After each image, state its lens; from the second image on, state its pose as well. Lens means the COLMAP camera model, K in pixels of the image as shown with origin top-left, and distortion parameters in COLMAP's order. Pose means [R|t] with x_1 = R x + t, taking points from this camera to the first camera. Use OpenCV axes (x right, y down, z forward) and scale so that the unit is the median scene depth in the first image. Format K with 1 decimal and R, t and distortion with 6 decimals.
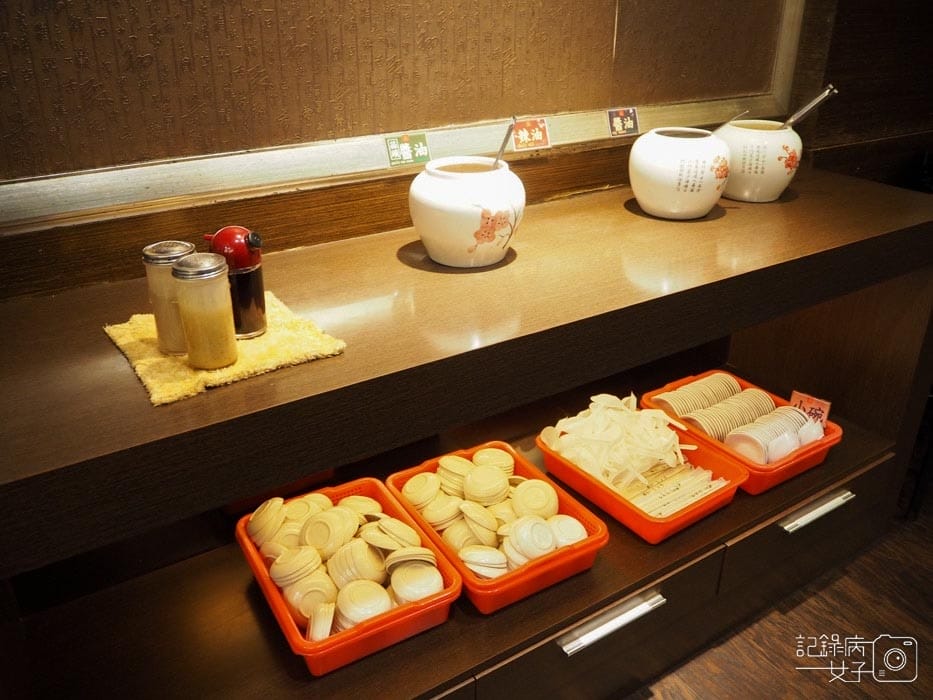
lens RADIAL K [[799.9, 0, 466.5], [0, 799.9, 350.0], [0, 0, 1]] dist [-0.046639, 0.003096]
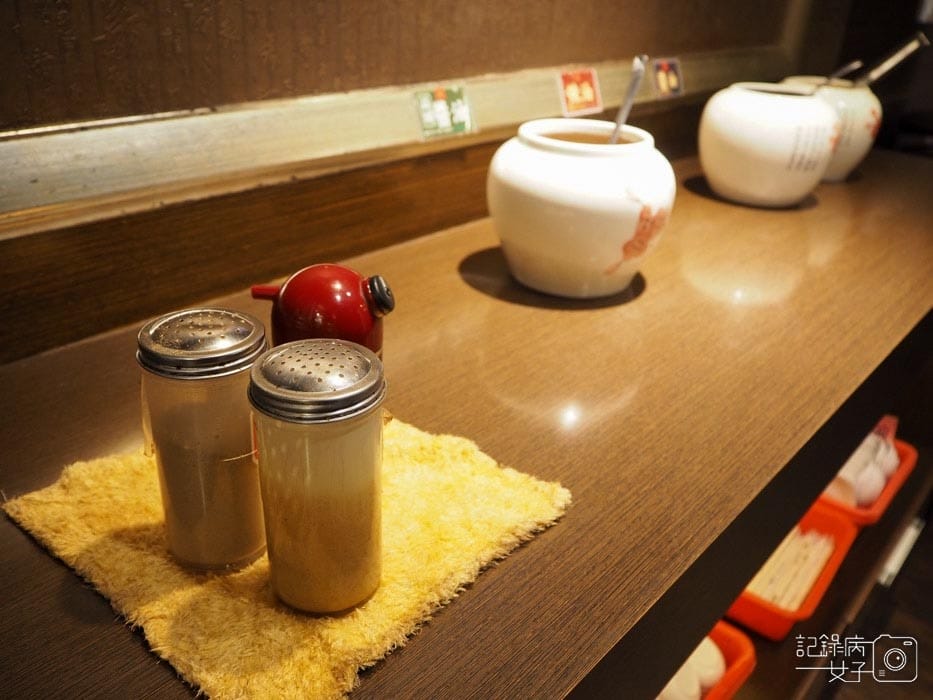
lens RADIAL K [[799.9, 0, 466.5], [0, 799.9, 350.0], [0, 0, 1]] dist [-0.046639, 0.003096]
pose [[0.961966, -0.077010, 0.262090, -0.231081], [0.070628, 0.996933, 0.033701, -0.080206], [-0.263882, -0.013908, 0.964455, 0.373082]]
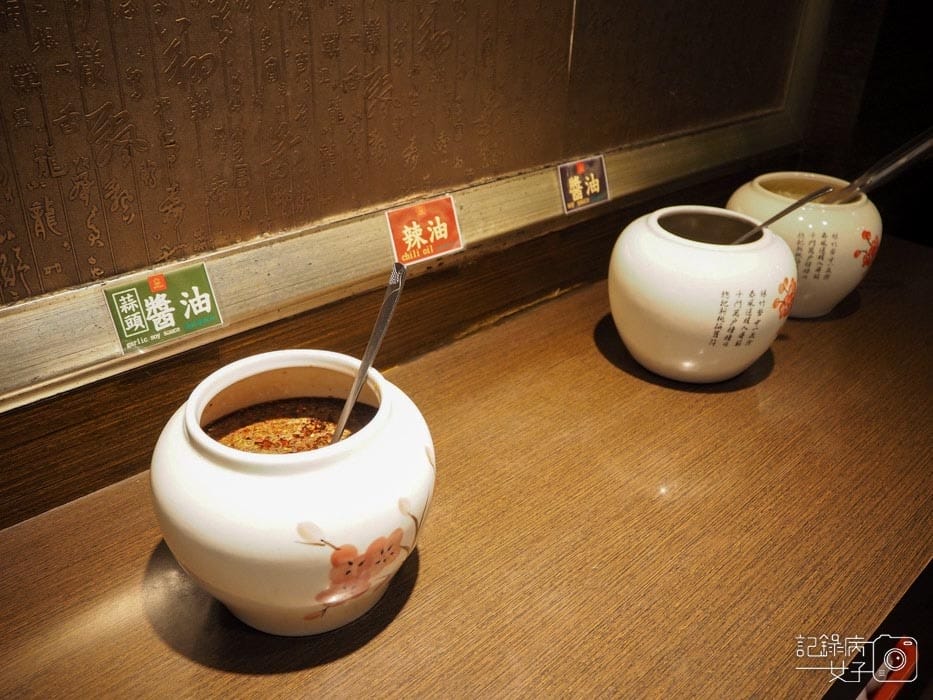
lens RADIAL K [[781.6, 0, 466.5], [0, 781.6, 350.0], [0, 0, 1]] dist [-0.046167, 0.003594]
pose [[0.986799, -0.055403, 0.152178, 0.026417], [0.043271, 0.995700, 0.081915, -0.249594], [-0.156062, -0.074249, 0.984953, 0.524269]]
